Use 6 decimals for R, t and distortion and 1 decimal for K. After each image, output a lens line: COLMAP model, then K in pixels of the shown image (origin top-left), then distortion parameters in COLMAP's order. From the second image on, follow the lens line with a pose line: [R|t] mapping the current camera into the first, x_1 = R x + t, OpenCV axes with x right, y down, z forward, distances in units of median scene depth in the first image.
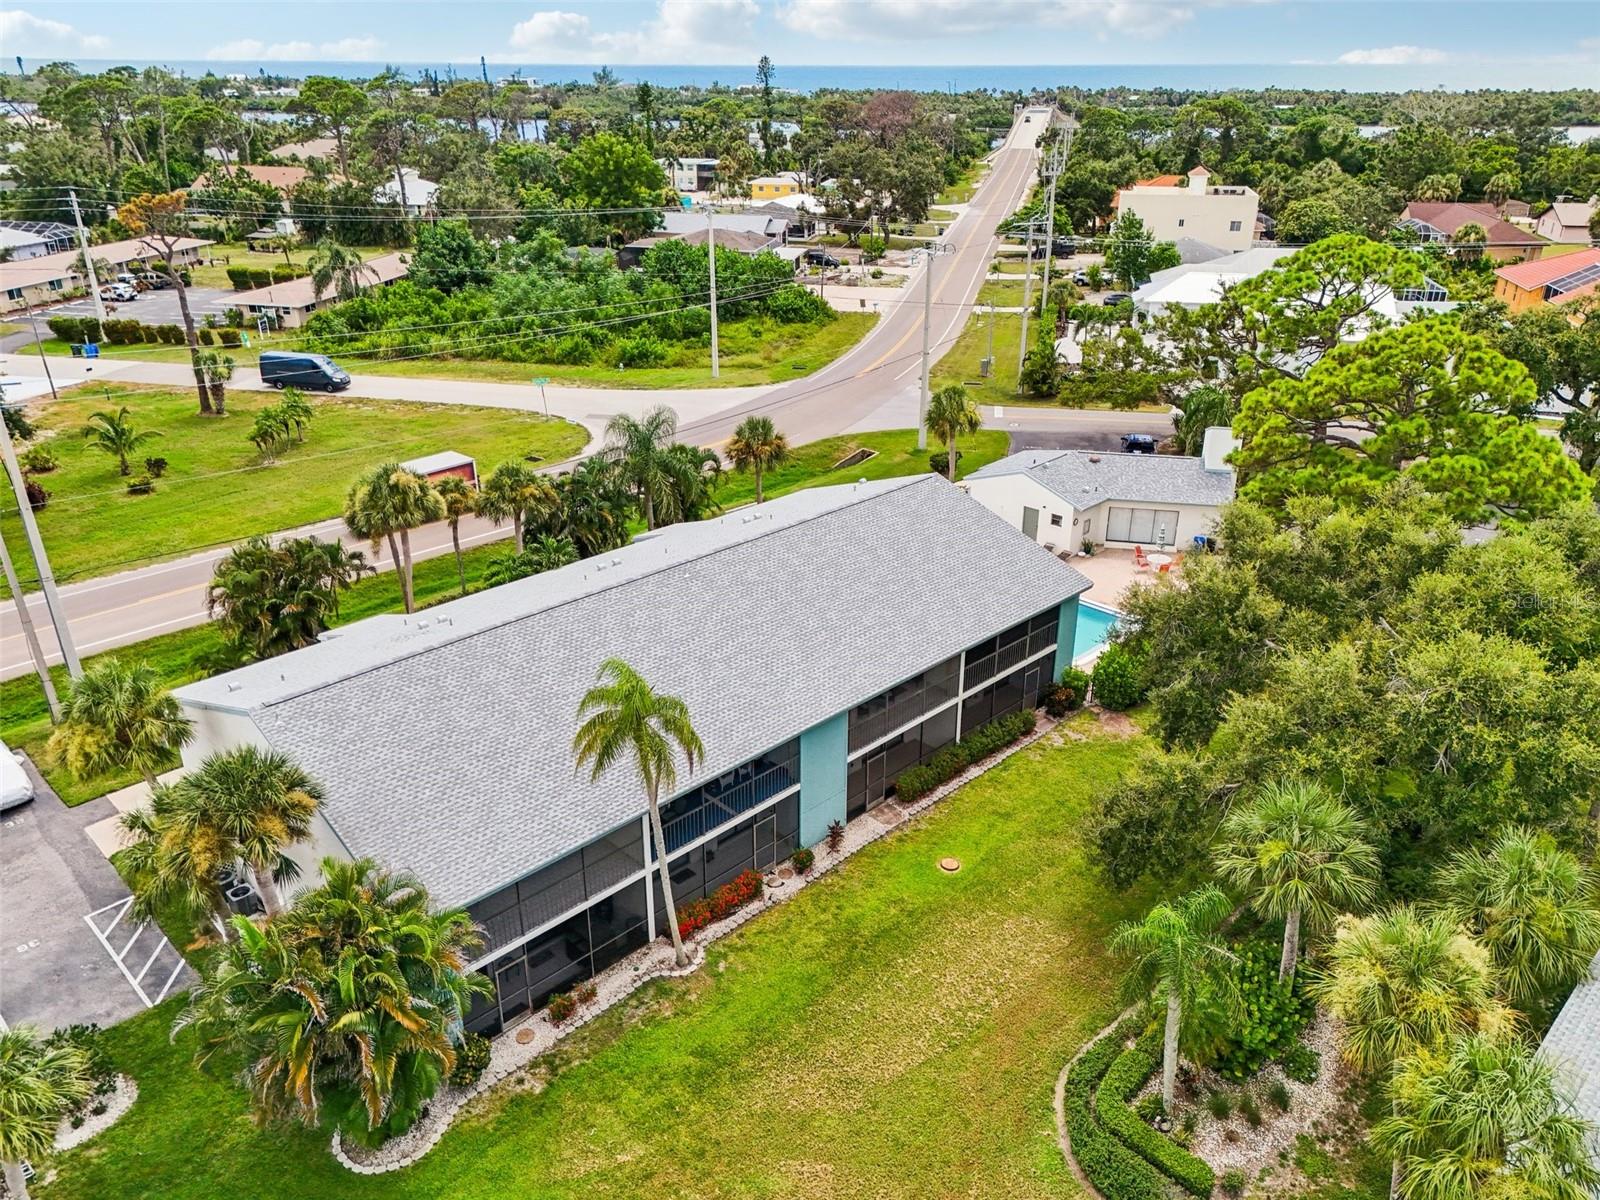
lens RADIAL K [[1184.5, 0, 795.0], [0, 1184.5, 604.4], [0, 0, 1]] dist [0.084052, -0.083089]
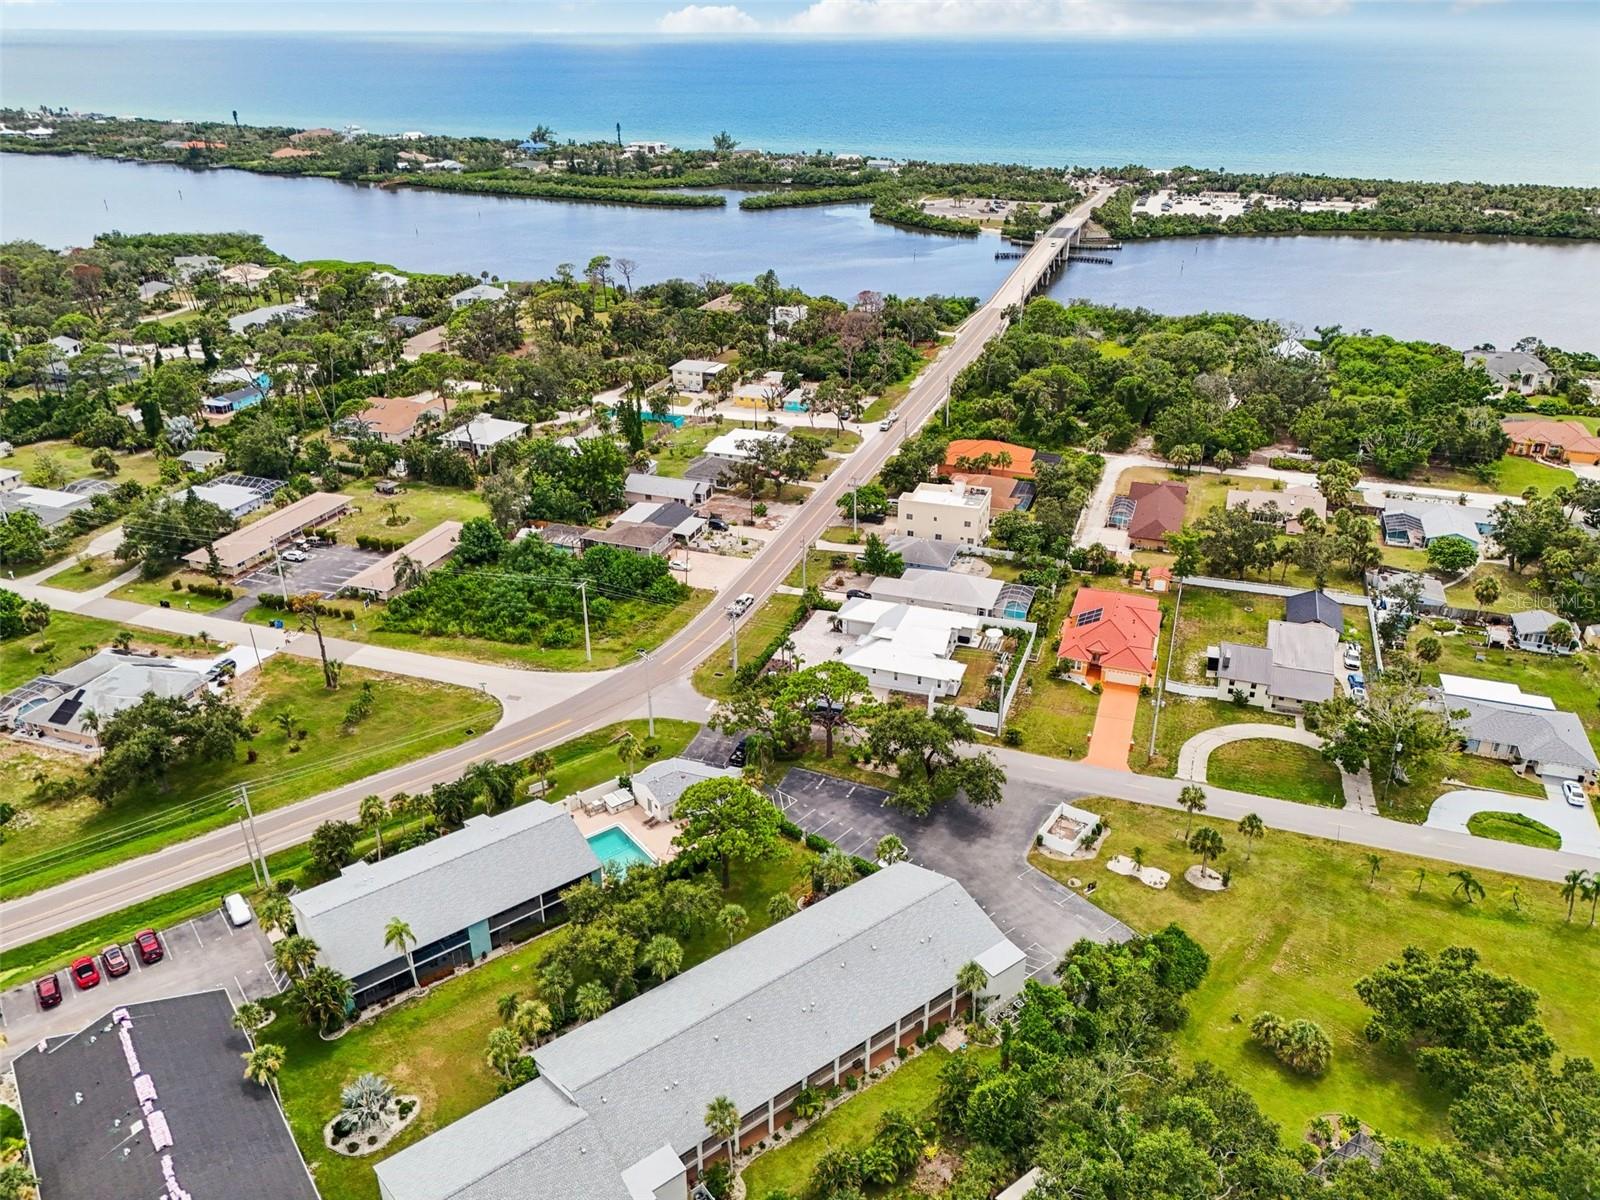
lens RADIAL K [[1184.5, 0, 795.0], [0, 1184.5, 604.4], [0, 0, 1]] dist [0.084052, -0.083089]
pose [[0.991533, 0.054254, -0.117982, 1.332342], [-0.050938, 0.998222, 0.030949, -0.997371], [0.119451, -0.024677, 0.992533, -2.329573]]
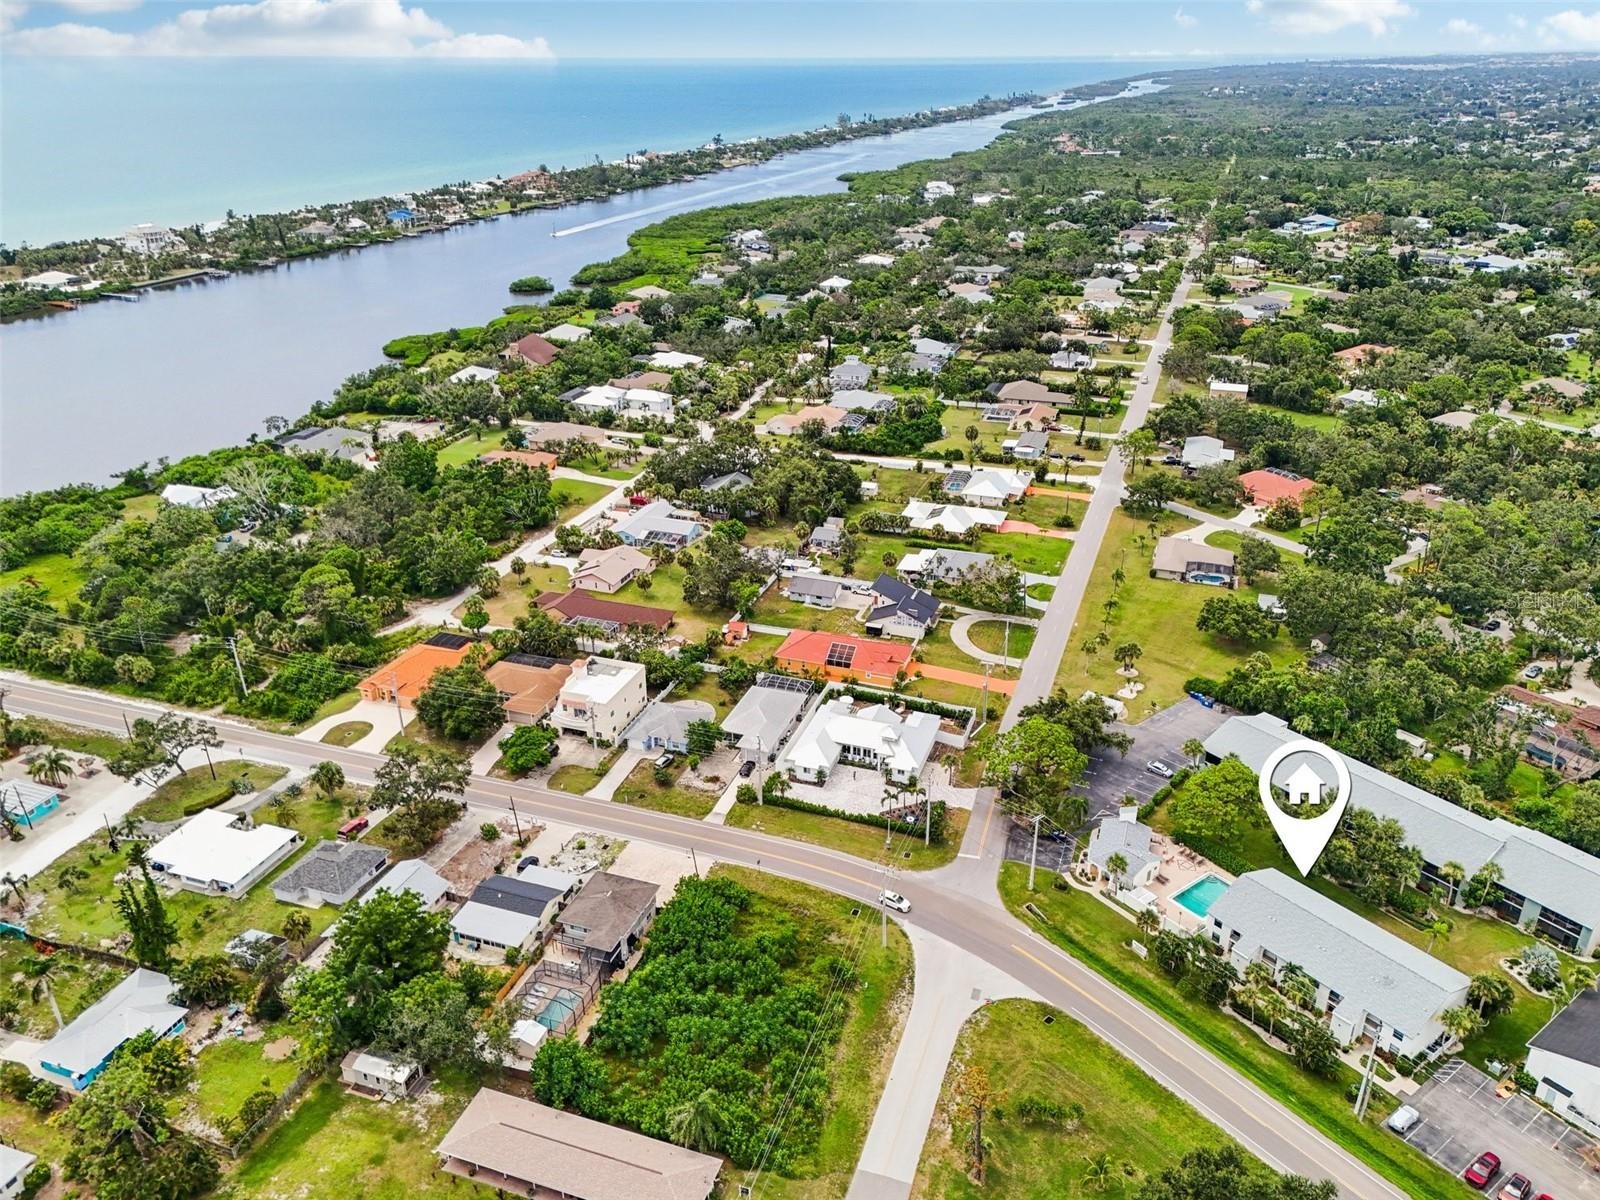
lens RADIAL K [[1184.5, 0, 795.0], [0, 1184.5, 604.4], [0, 0, 1]] dist [0.084052, -0.083089]
pose [[0.126632, -0.419357, 0.898946, -3.935171], [0.409234, 0.847611, 0.337762, -3.447497], [-0.903599, 0.325108, 0.278950, 1.357009]]
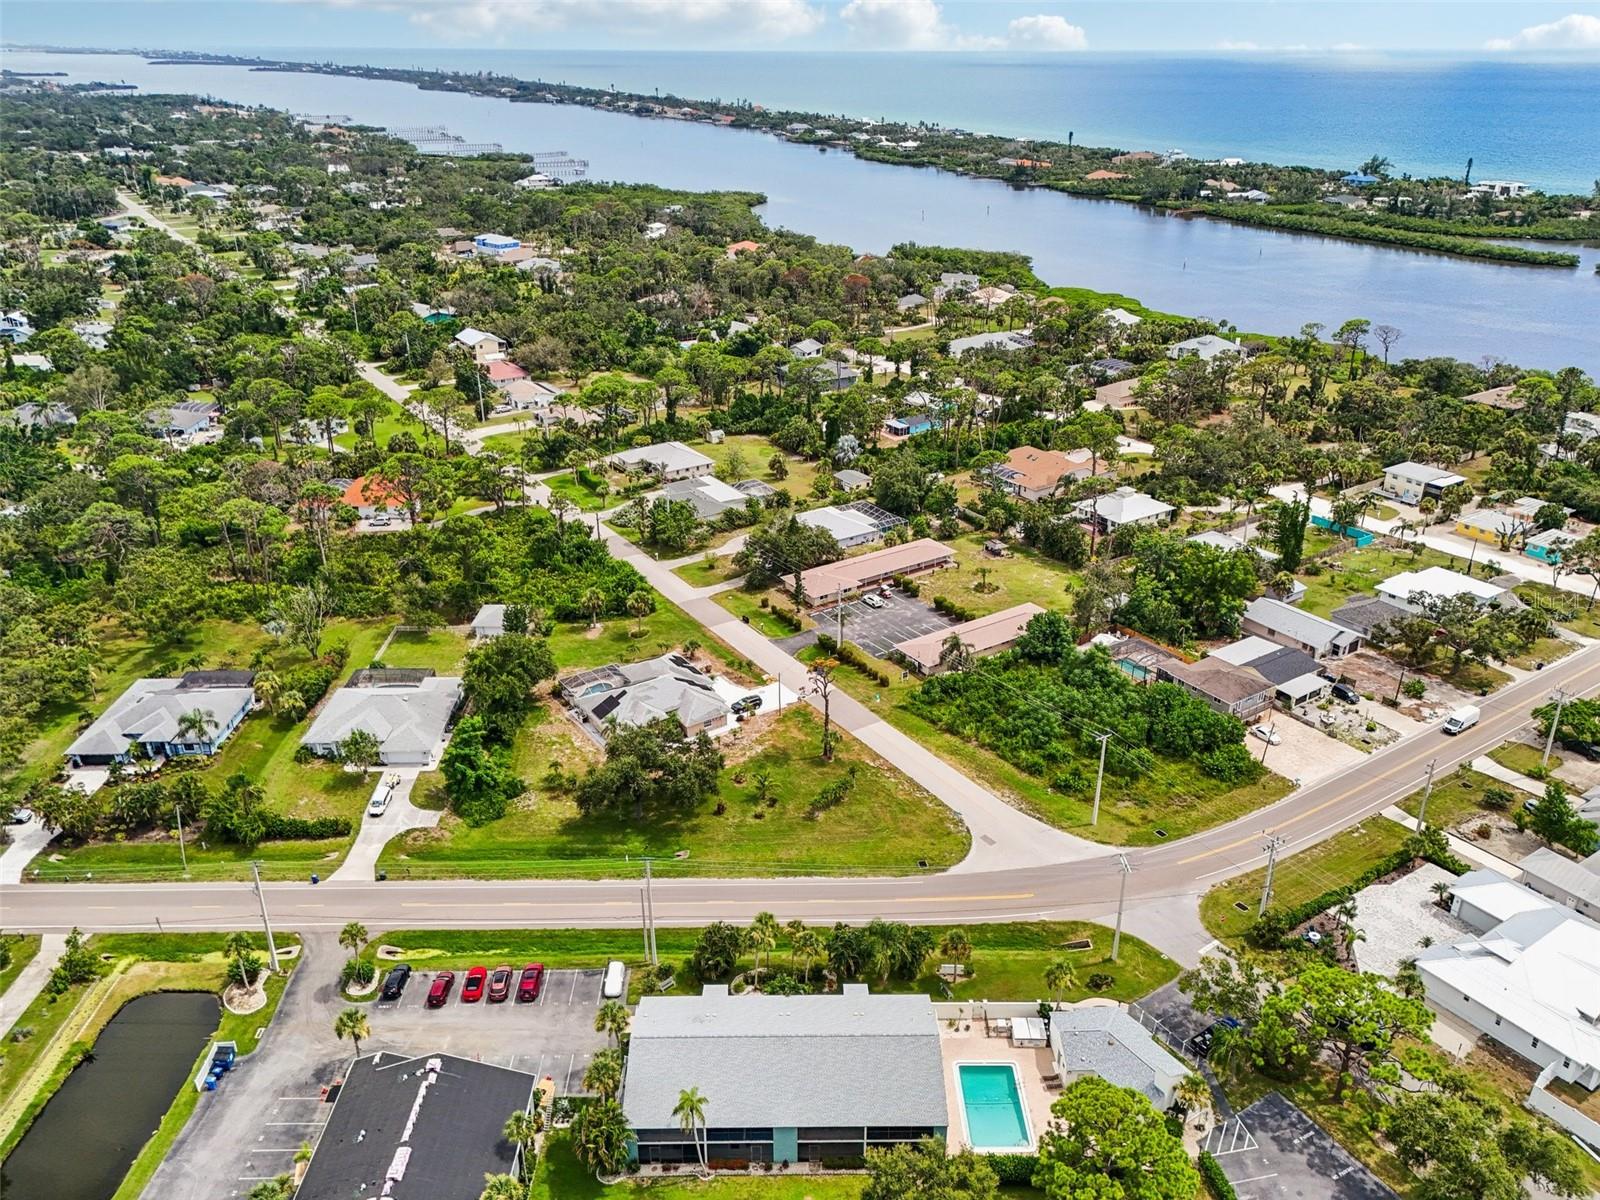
lens RADIAL K [[1184.5, 0, 795.0], [0, 1184.5, 604.4], [0, 0, 1]] dist [0.084052, -0.083089]
pose [[0.716245, 0.295421, -0.632234, 1.577825], [-0.286370, 0.950605, 0.119762, -1.523874], [0.636384, 0.095274, 0.765466, -1.367571]]
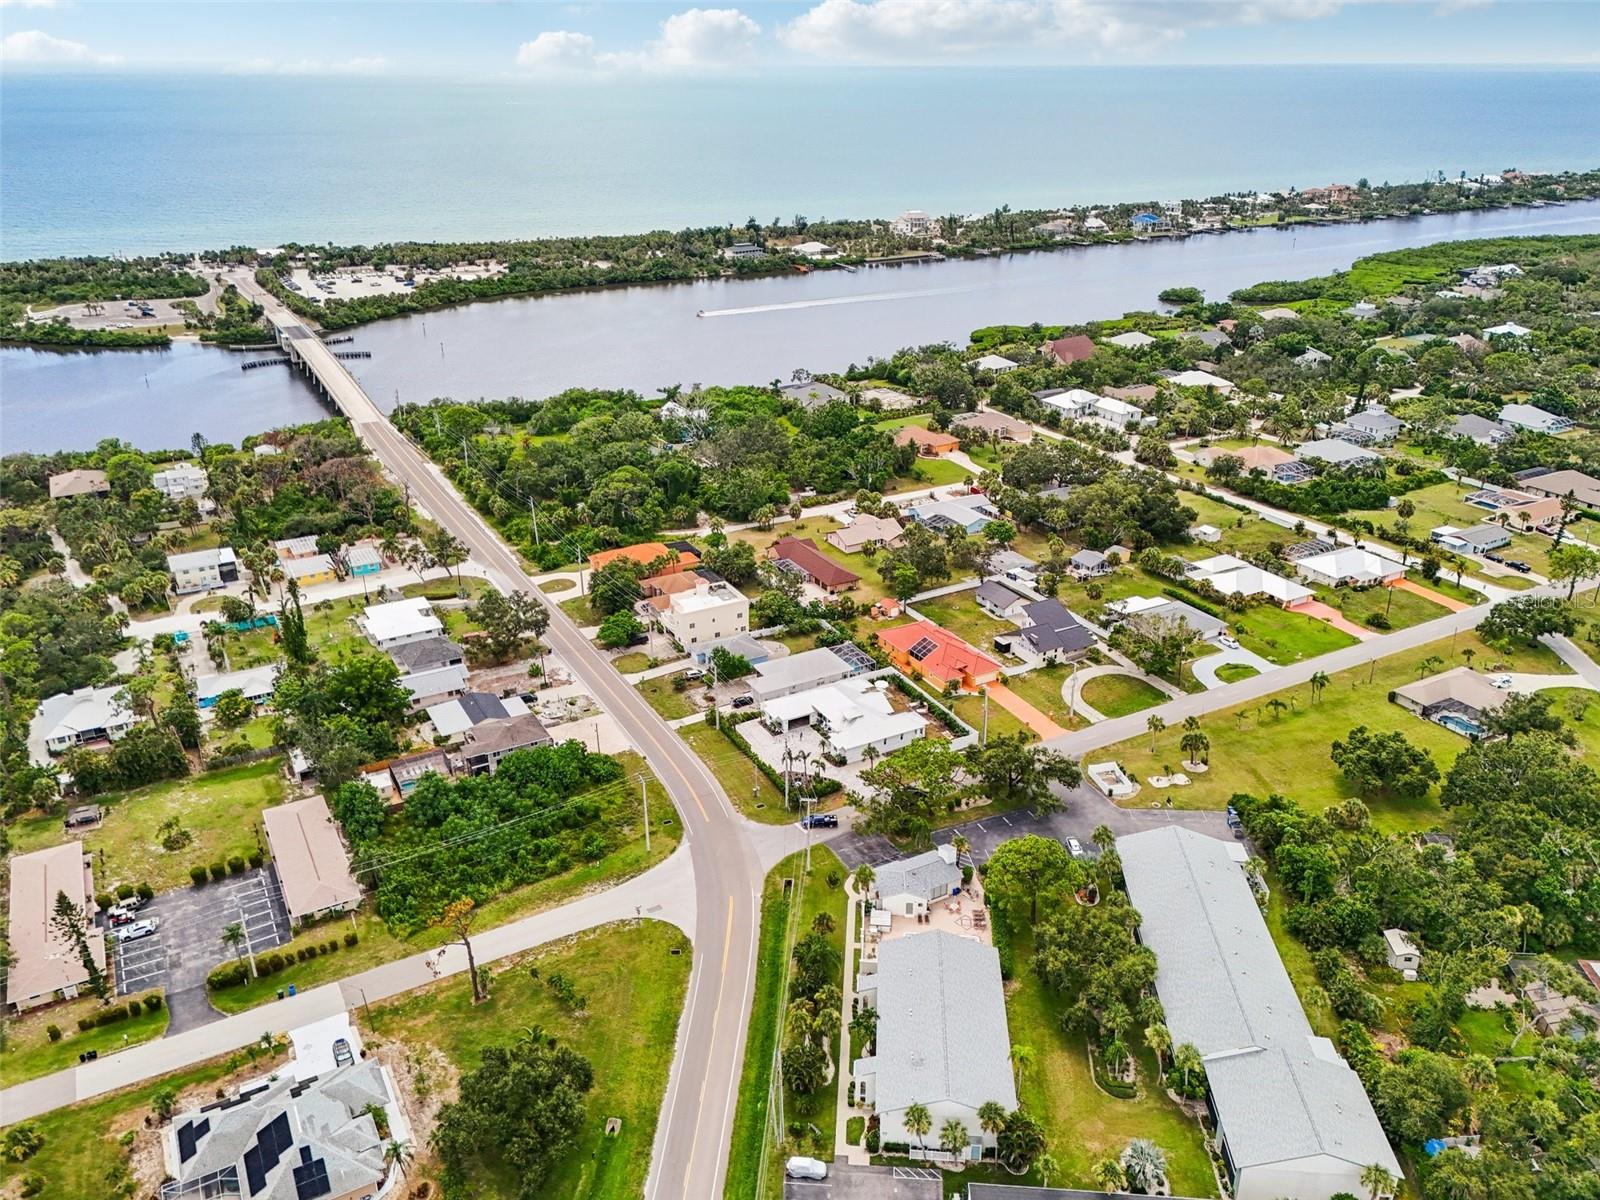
lens RADIAL K [[1234.4, 0, 805.2], [0, 1234.4, 600.7], [0, 0, 1]] dist [0.101080, -0.104287]
pose [[0.748291, -0.264809, 0.608224, -2.736472], [0.270896, 0.958918, 0.084214, -1.881908], [-0.605538, 0.101749, 0.789285, -2.102152]]
